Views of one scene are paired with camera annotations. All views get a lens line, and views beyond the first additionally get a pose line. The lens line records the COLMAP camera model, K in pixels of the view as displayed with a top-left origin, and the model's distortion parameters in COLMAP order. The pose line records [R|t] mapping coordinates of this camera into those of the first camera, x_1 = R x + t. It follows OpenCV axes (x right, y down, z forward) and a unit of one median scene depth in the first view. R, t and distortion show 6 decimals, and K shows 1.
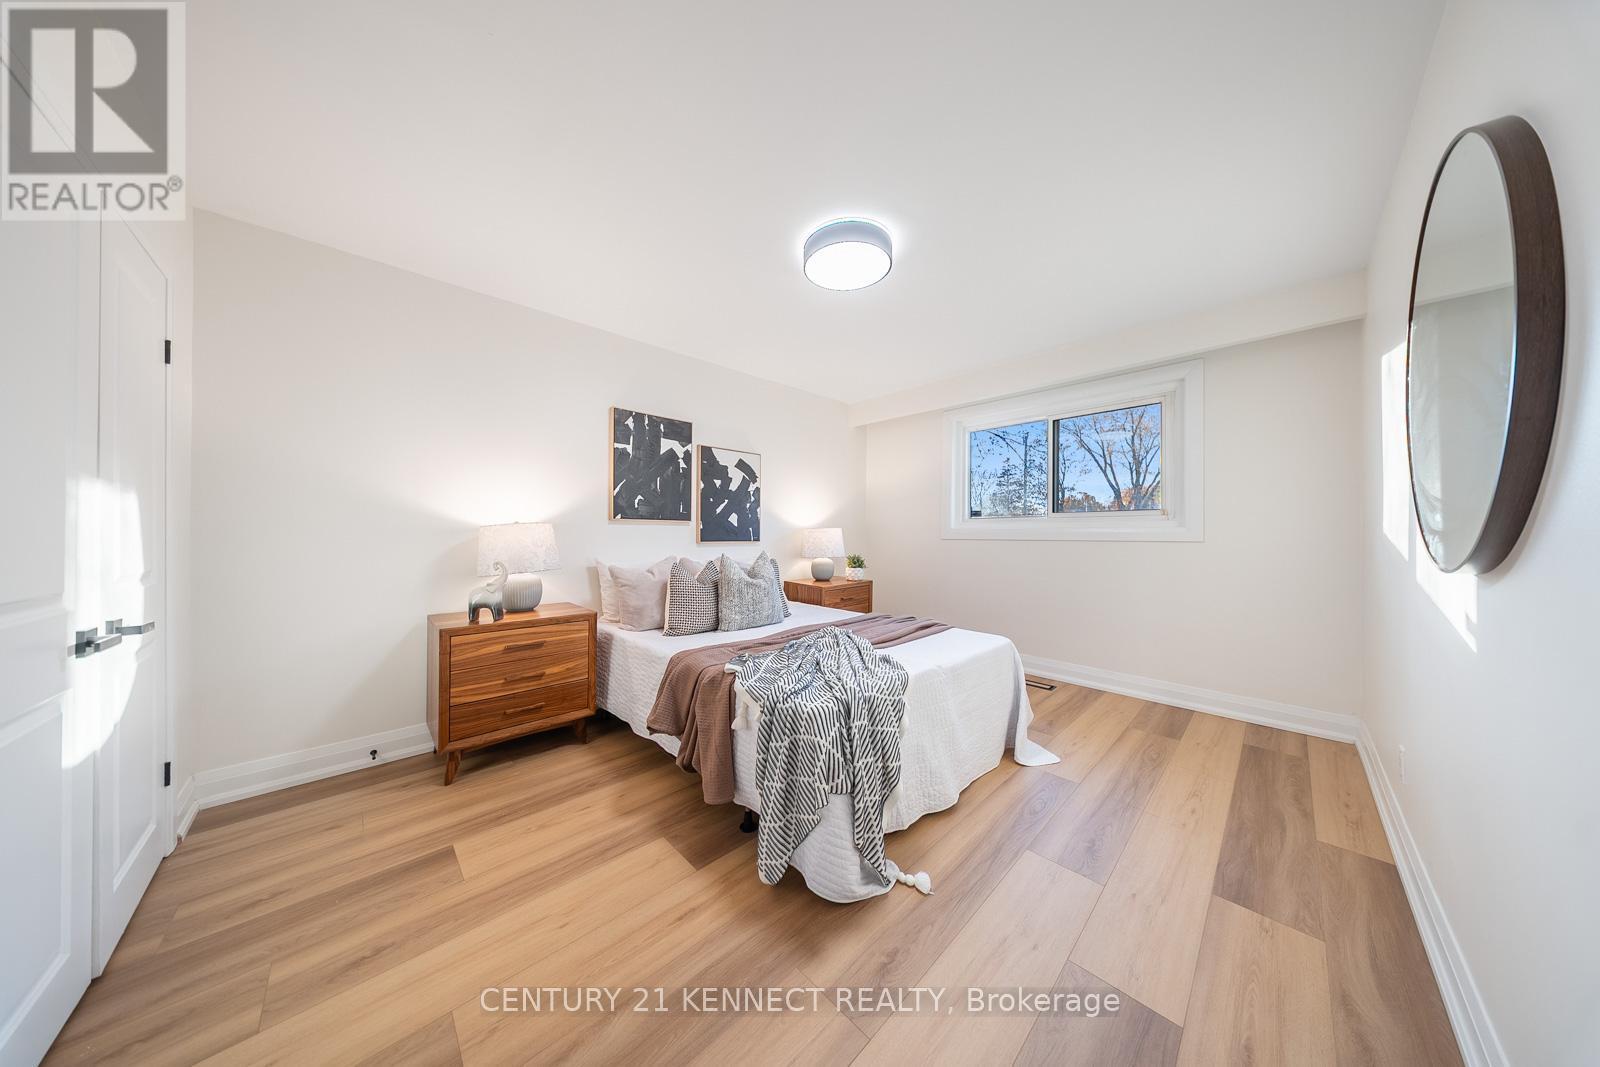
lens RADIAL K [[466.4, 0, 795.1], [0, 466.4, 533.5], [0, 0, 1]] dist [-0.001903, -0.000234]
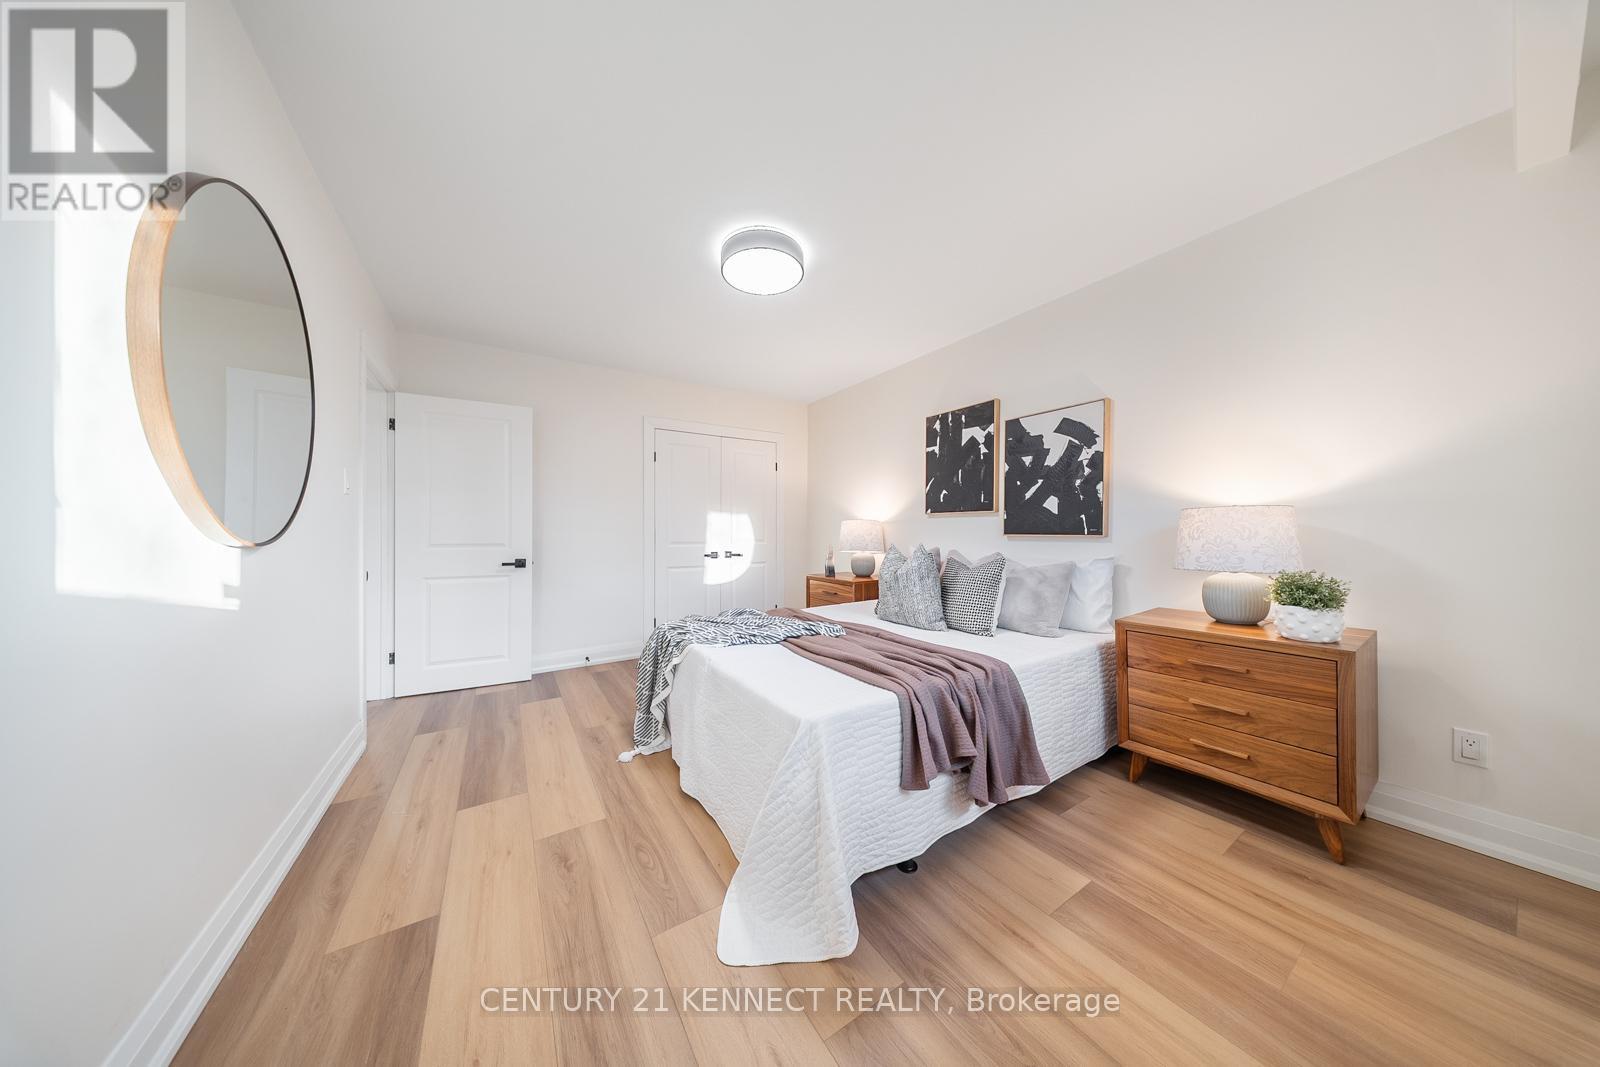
lens RADIAL K [[466.4, 0, 797.6], [0, 466.4, 531.1], [0, 0, 1]] dist [-0.001903, -0.000234]
pose [[-0.197159, -0.004739, -0.980360, 0.722895], [-0.001444, 0.999989, -0.004544, 0.016713], [0.980371, 0.000520, -0.197163, 0.814468]]
